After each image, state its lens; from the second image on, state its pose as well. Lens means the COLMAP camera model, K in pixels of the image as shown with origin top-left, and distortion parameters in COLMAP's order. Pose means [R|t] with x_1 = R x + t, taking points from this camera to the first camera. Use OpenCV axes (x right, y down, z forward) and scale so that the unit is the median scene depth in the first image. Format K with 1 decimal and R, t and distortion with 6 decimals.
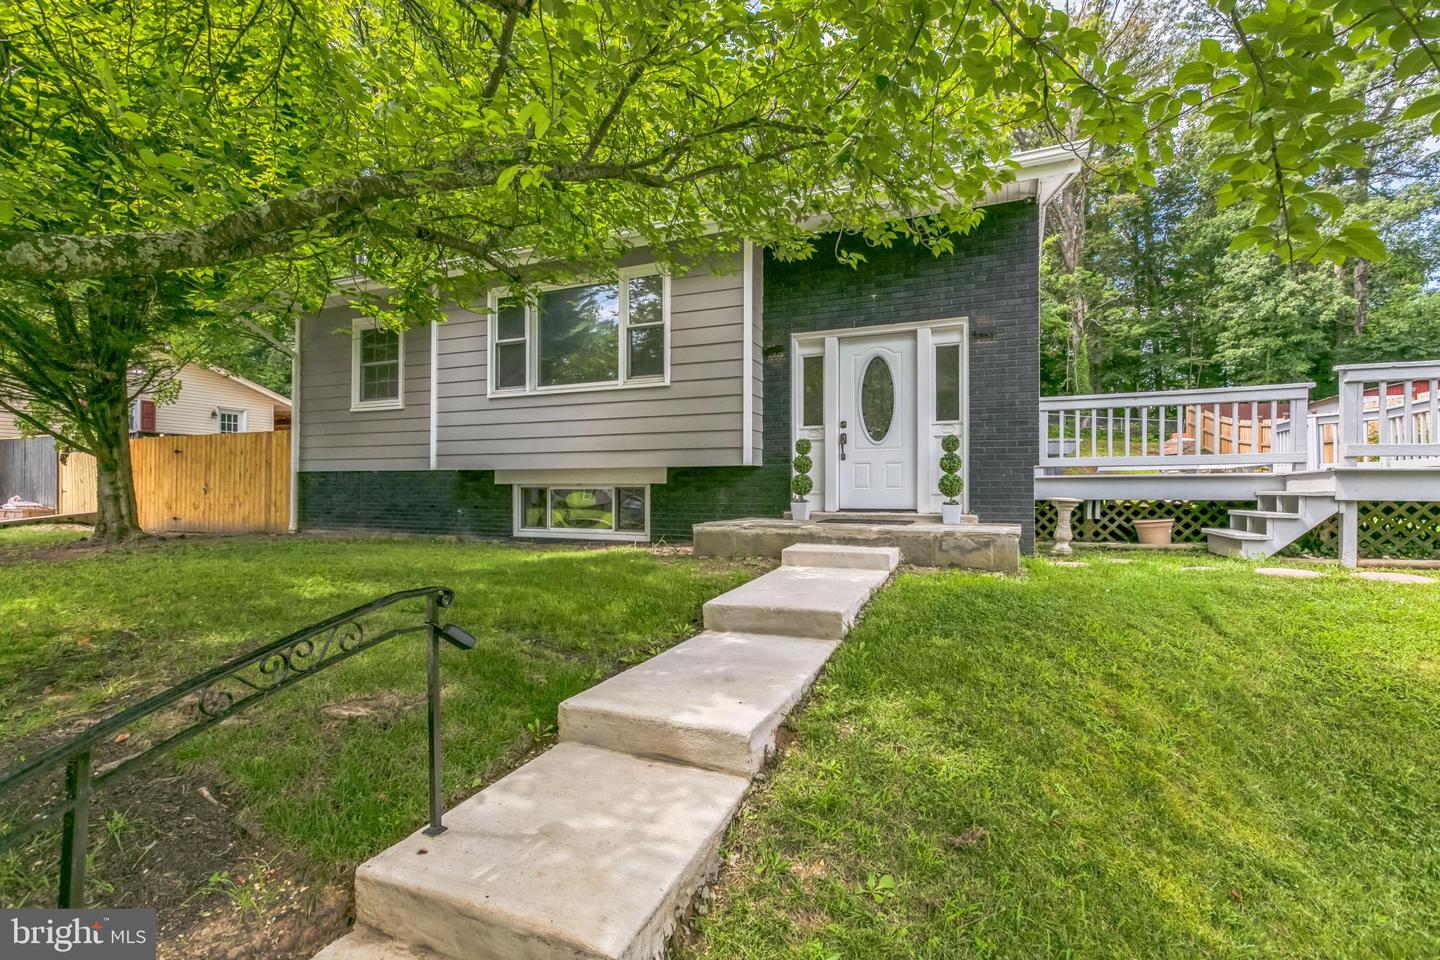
lens RADIAL K [[651.4, 0, 702.5], [0, 651.4, 479.6], [0, 0, 1]] dist [0.003831, -0.002448]
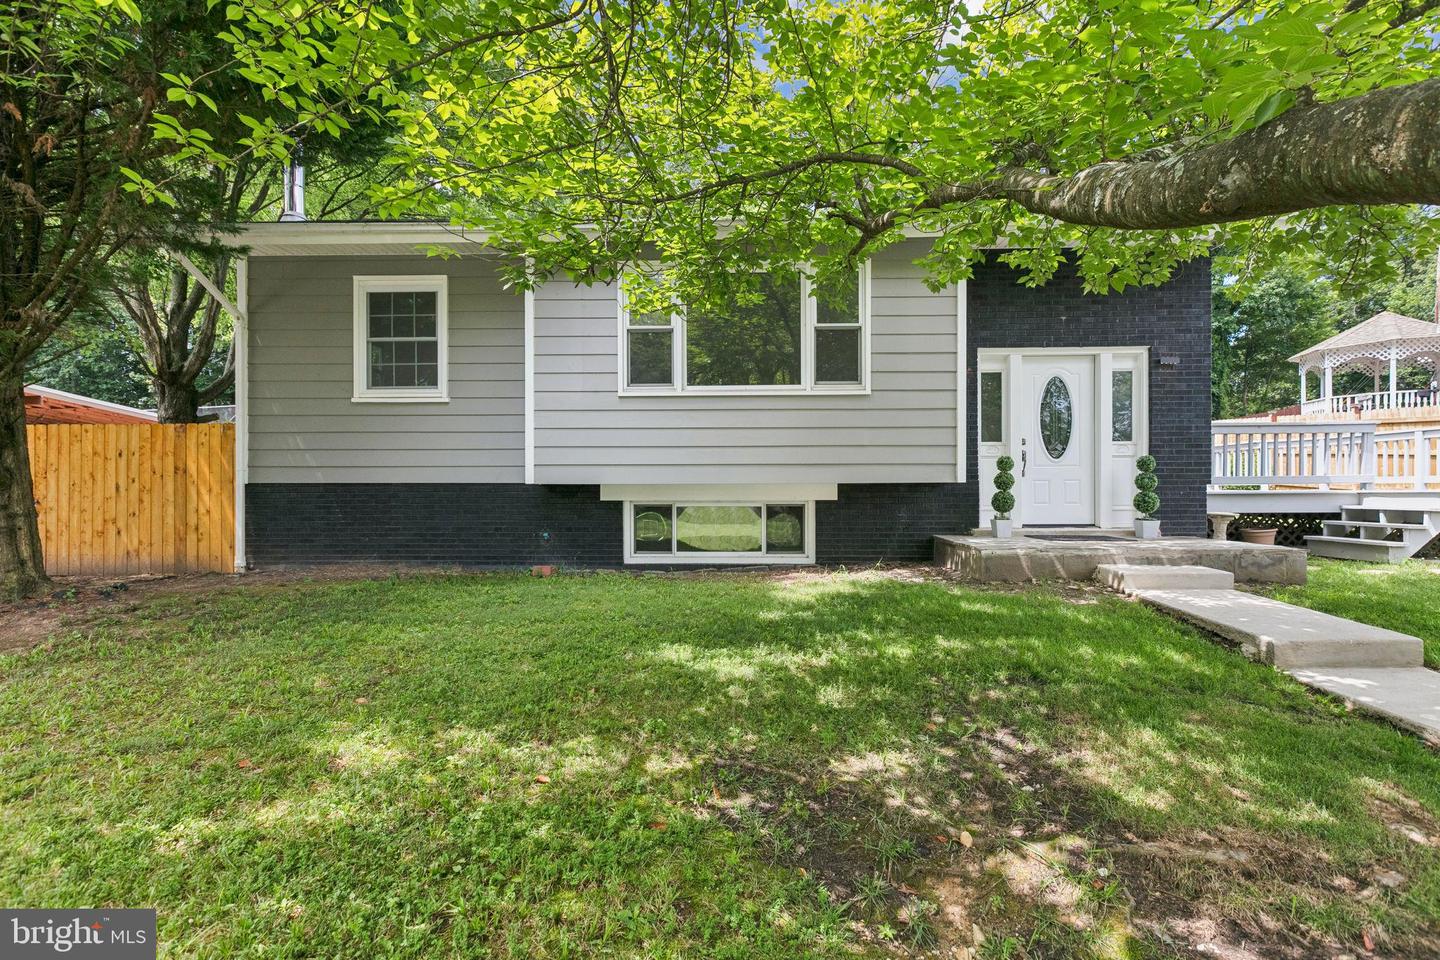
lens RADIAL K [[651.4, 0, 721.7], [0, 651.4, 488.3], [0, 0, 1]] dist [0.003831, -0.002448]
pose [[0.927904, -0.003461, 0.372803, -0.566416], [-0.001232, 0.999923, 0.012351, -0.022531], [-0.372817, -0.011920, 0.927828, 0.217394]]
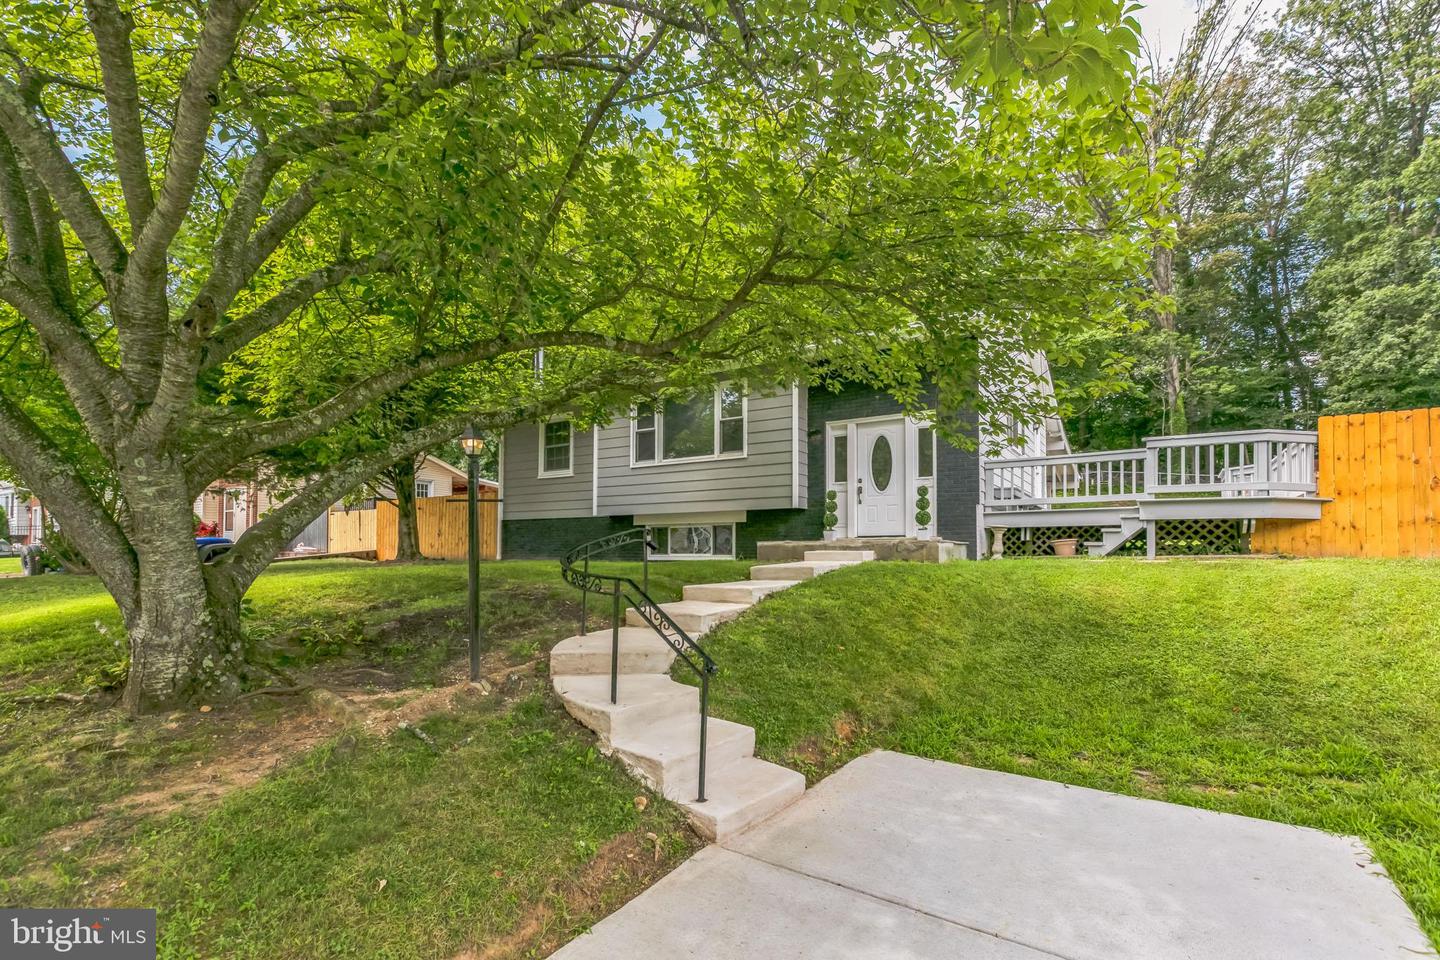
lens RADIAL K [[651.4, 0, 703.0], [0, 651.4, 542.3], [0, 0, 1]] dist [0.003831, -0.002448]
pose [[0.986783, -0.001075, -0.162041, 0.094989], [0.000270, 0.999988, -0.004991, 0.063661], [0.162045, 0.004881, 0.986771, -0.533274]]
